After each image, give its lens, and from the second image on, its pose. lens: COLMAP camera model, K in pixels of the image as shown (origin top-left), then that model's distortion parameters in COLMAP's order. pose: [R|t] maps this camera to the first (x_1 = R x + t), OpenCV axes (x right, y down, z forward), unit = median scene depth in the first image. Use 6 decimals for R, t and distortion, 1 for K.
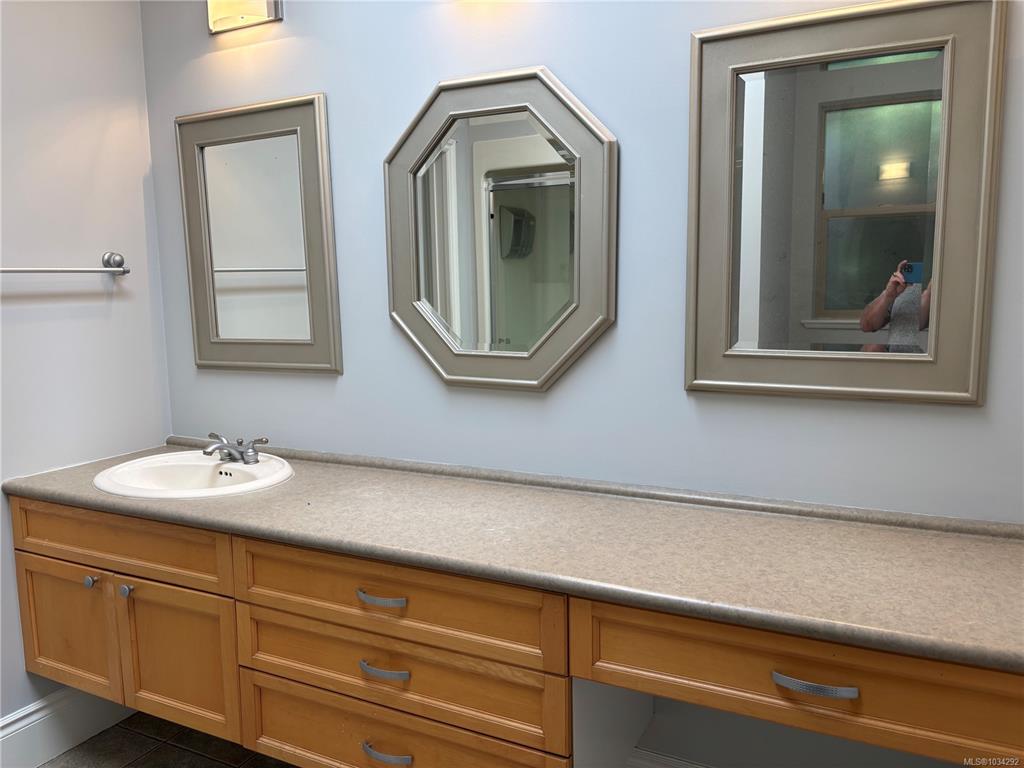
lens RADIAL K [[779.3, 0, 512.9], [0, 779.3, 380.6], [0, 0, 1]] dist [0.055472, -0.068302]
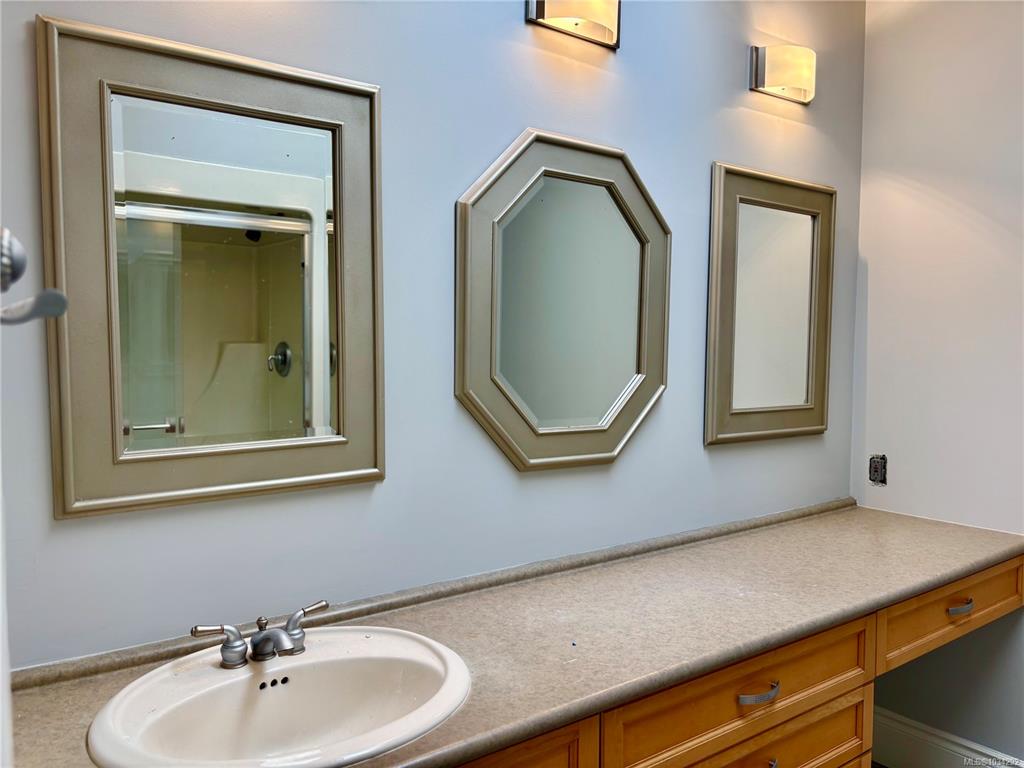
lens RADIAL K [[779.3, 0, 514.2], [0, 779.3, 389.7], [0, 0, 1]] dist [0.055472, -0.068302]
pose [[0.442697, -0.031649, 0.896113, -0.869087], [0.096861, 0.995217, -0.012702, -0.075655], [-0.891425, 0.092421, 0.443645, 0.627876]]
